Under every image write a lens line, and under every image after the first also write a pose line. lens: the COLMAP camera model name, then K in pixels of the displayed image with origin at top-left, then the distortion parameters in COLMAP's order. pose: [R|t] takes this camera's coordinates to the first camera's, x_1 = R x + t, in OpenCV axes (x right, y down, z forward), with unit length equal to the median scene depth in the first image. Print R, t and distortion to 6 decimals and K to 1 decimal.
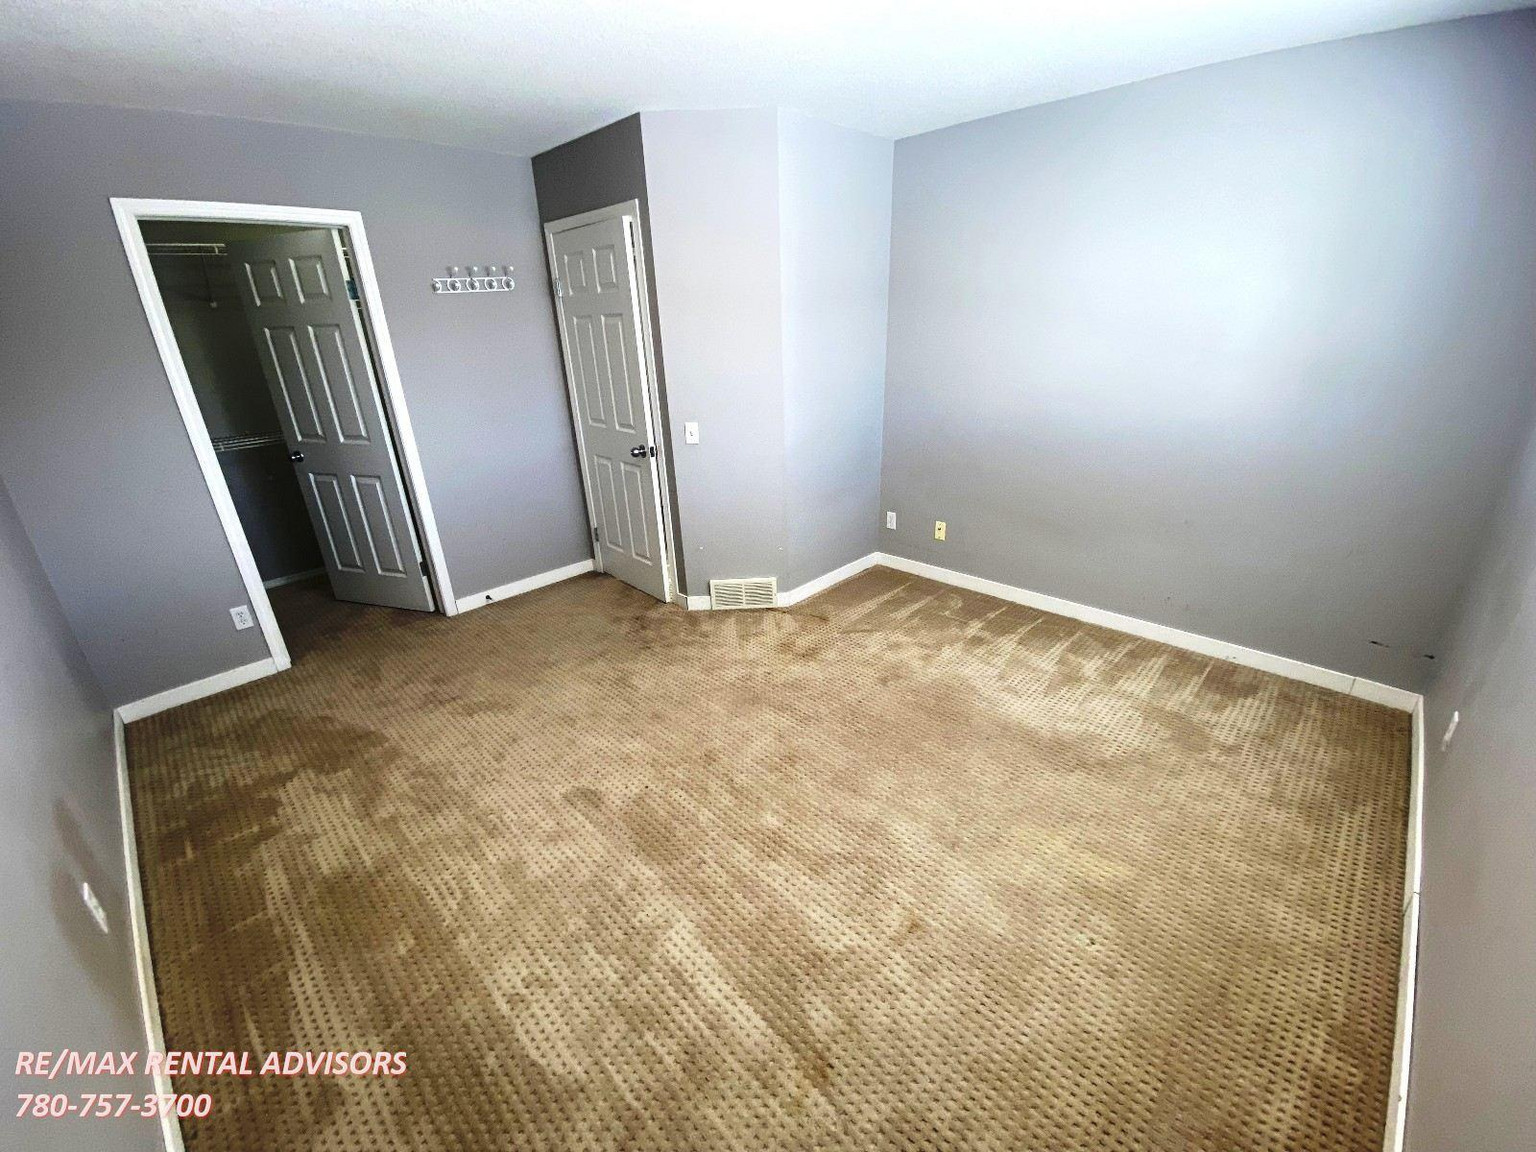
lens RADIAL K [[626.8, 0, 774.4], [0, 626.8, 574.3], [0, 0, 1]] dist [0.000784, -0.000060]
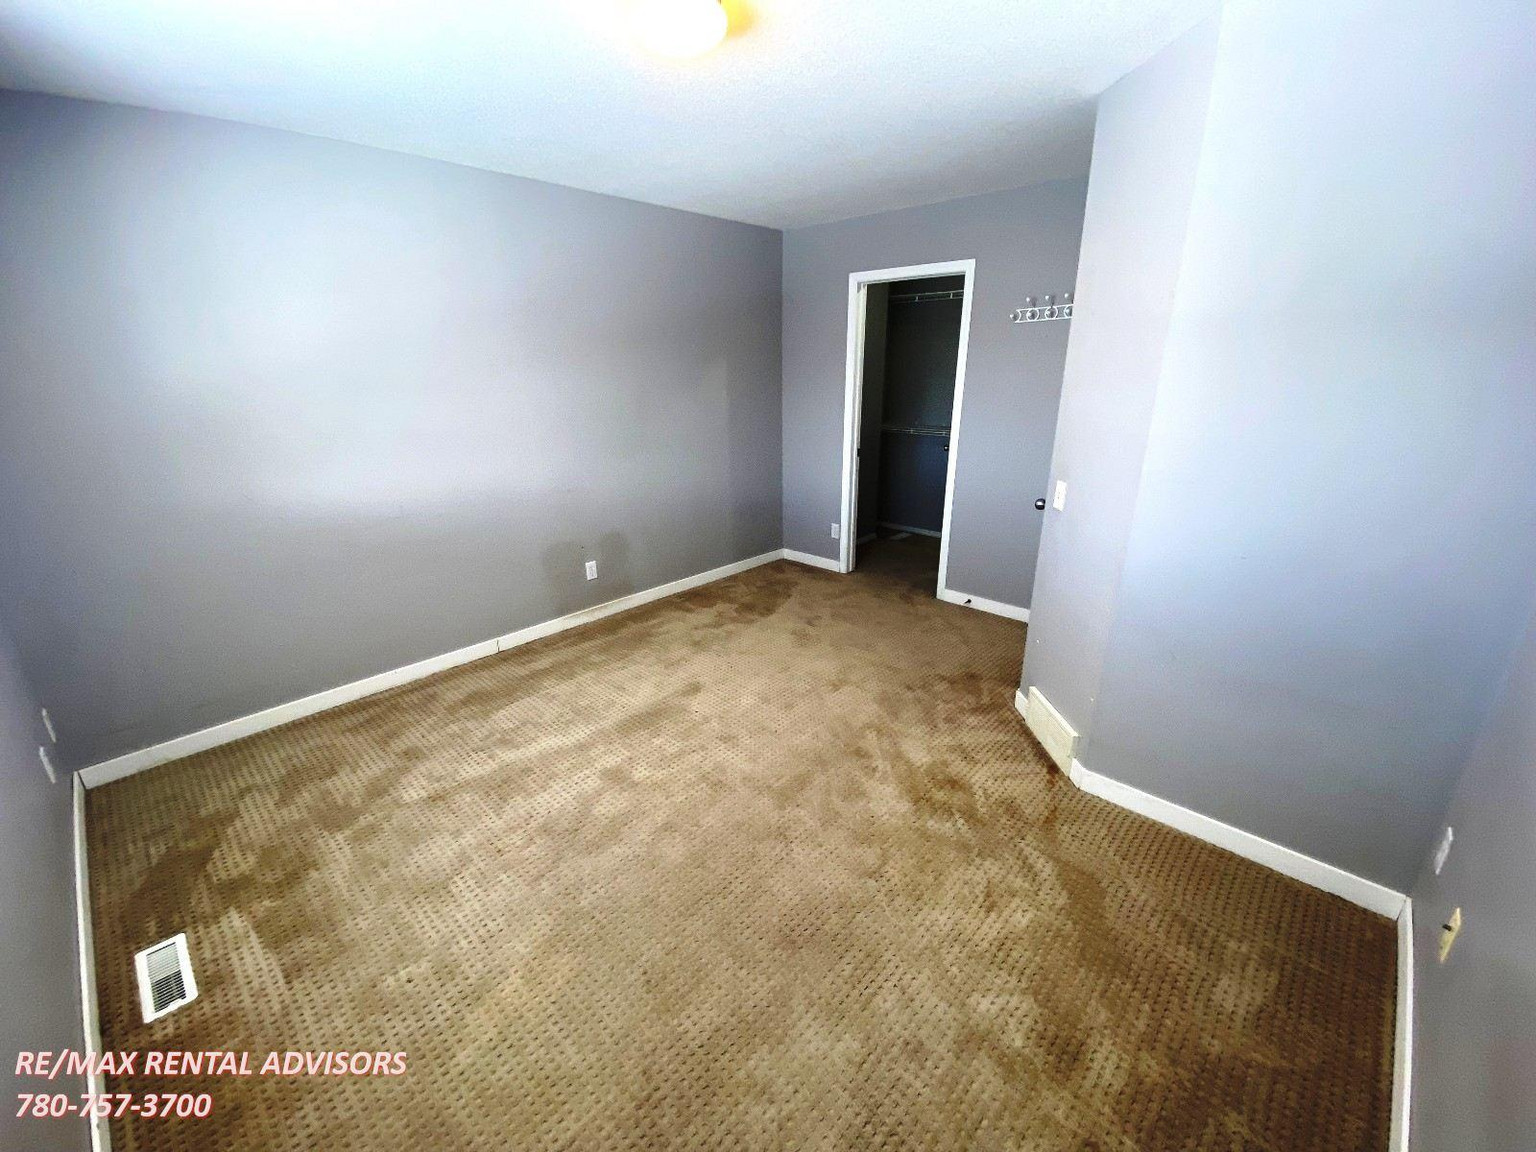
lens RADIAL K [[626.8, 0, 771.0], [0, 626.8, 576.3], [0, 0, 1]] dist [0.000784, -0.000060]
pose [[-0.016416, 0.346234, -0.938005, 0.710883], [-0.362755, 0.872149, 0.328274, -0.299894], [0.931740, 0.345655, 0.111281, 0.711674]]
